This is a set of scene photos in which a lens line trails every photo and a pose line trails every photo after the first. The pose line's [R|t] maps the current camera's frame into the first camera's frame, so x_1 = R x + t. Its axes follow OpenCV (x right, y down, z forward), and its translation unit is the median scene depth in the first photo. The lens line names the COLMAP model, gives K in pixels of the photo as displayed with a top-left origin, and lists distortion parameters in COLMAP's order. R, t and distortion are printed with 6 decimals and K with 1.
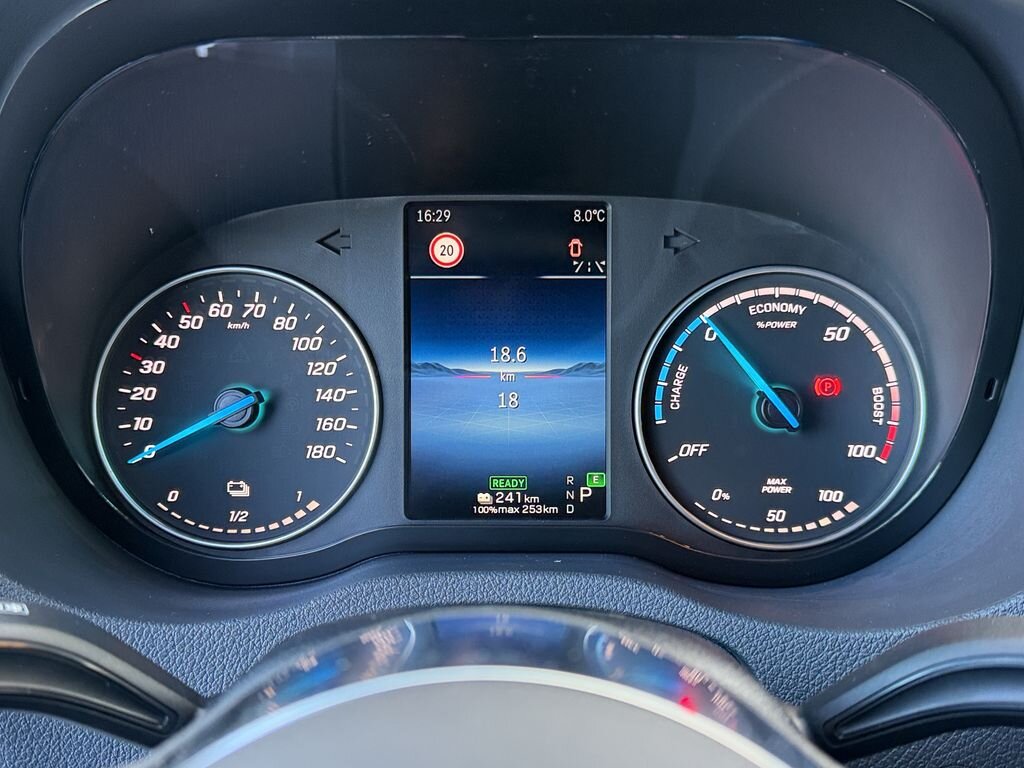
lens RADIAL K [[1076.9, 0, 508.9], [0, 1076.9, 383.1], [0, 0, 1]] dist [0.138747, 0.000000]
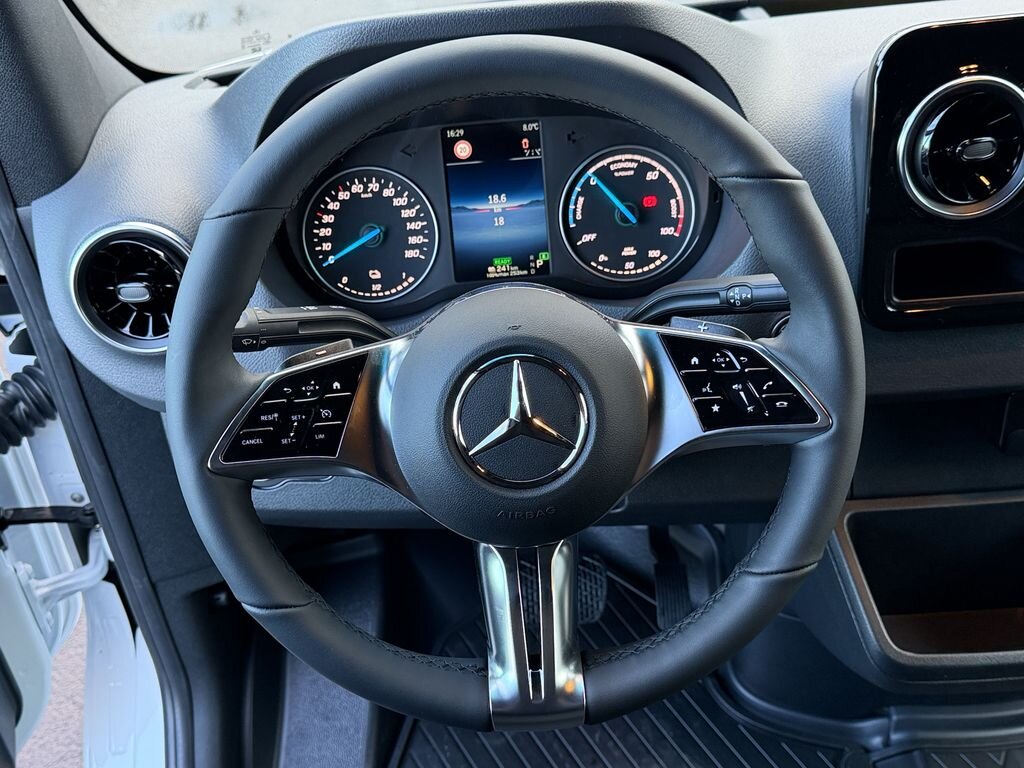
lens RADIAL K [[1076.9, 0, 512.9], [0, 1076.9, 381.0], [0, 0, 1]] dist [0.138747, 0.000000]
pose [[0.996347, -0.085053, 0.007616, -0.016202], [0.082651, 0.982926, 0.164391, -0.021917], [-0.021468, -0.163161, 0.986366, -1.109684]]
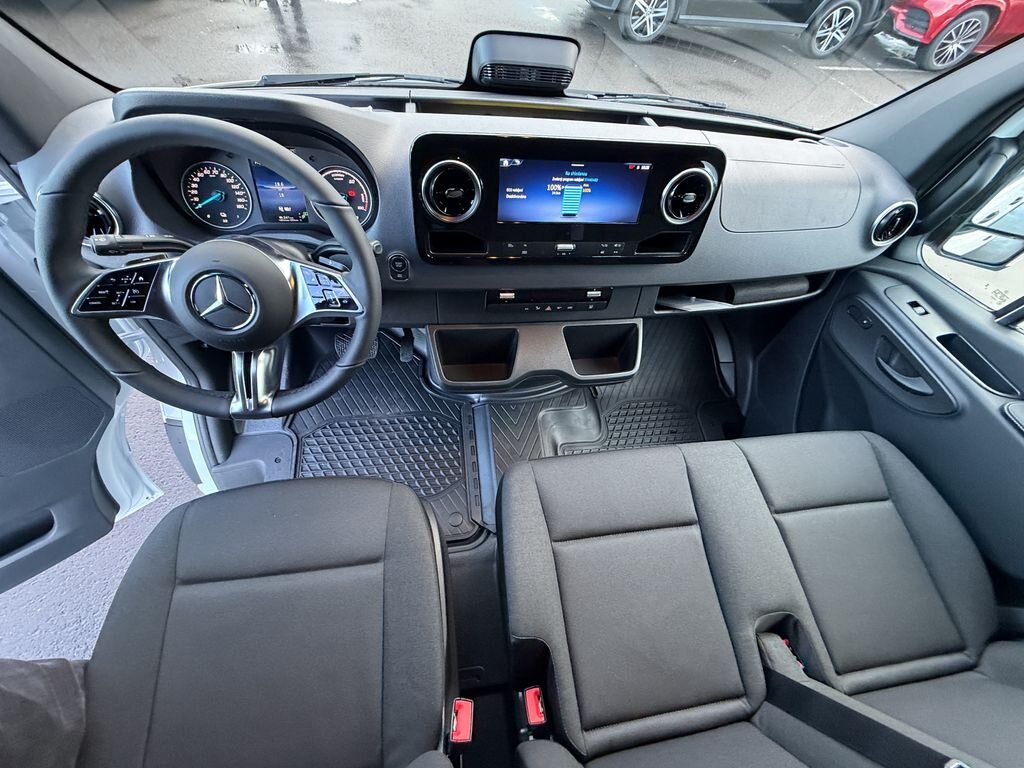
lens RADIAL K [[409.7, 0, 513.1], [0, 409.7, 376.7], [0, 0, 1]] dist [-0.001713, -0.000395]
pose [[0.981724, -0.058910, 0.180965, 0.617032], [-0.032026, 0.886185, 0.462223, -0.138934], [-0.187598, -0.459571, 0.868102, -1.081100]]
